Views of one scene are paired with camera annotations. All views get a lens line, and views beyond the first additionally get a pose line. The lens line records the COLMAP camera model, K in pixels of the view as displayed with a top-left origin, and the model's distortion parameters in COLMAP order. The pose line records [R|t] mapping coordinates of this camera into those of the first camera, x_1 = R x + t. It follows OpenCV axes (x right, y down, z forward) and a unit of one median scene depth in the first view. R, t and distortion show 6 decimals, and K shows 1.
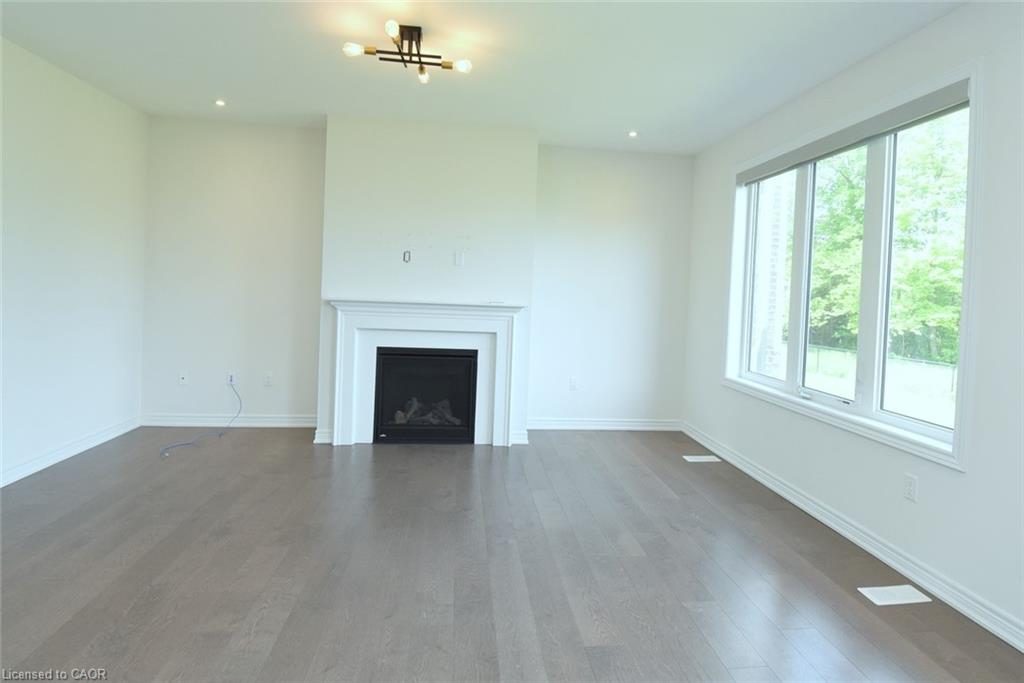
lens RADIAL K [[465.2, 0, 535.5], [0, 465.2, 299.5], [0, 0, 1]] dist [0.000182, -0.000430]
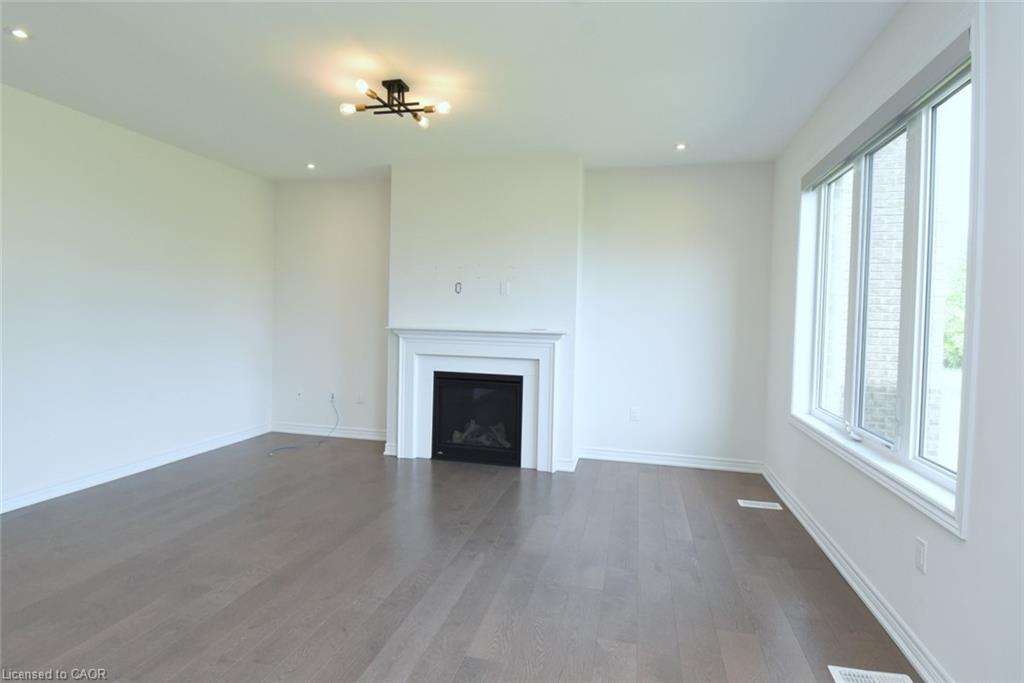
lens RADIAL K [[476.9, 0, 566.5], [0, 476.9, 329.9], [0, 0, 1]] dist [0.002648, 0.000409]
pose [[0.950723, -0.010216, -0.309872, 0.305669], [0.009043, 0.999945, -0.005221, 0.013365], [0.309908, 0.002161, 0.950764, 0.027456]]
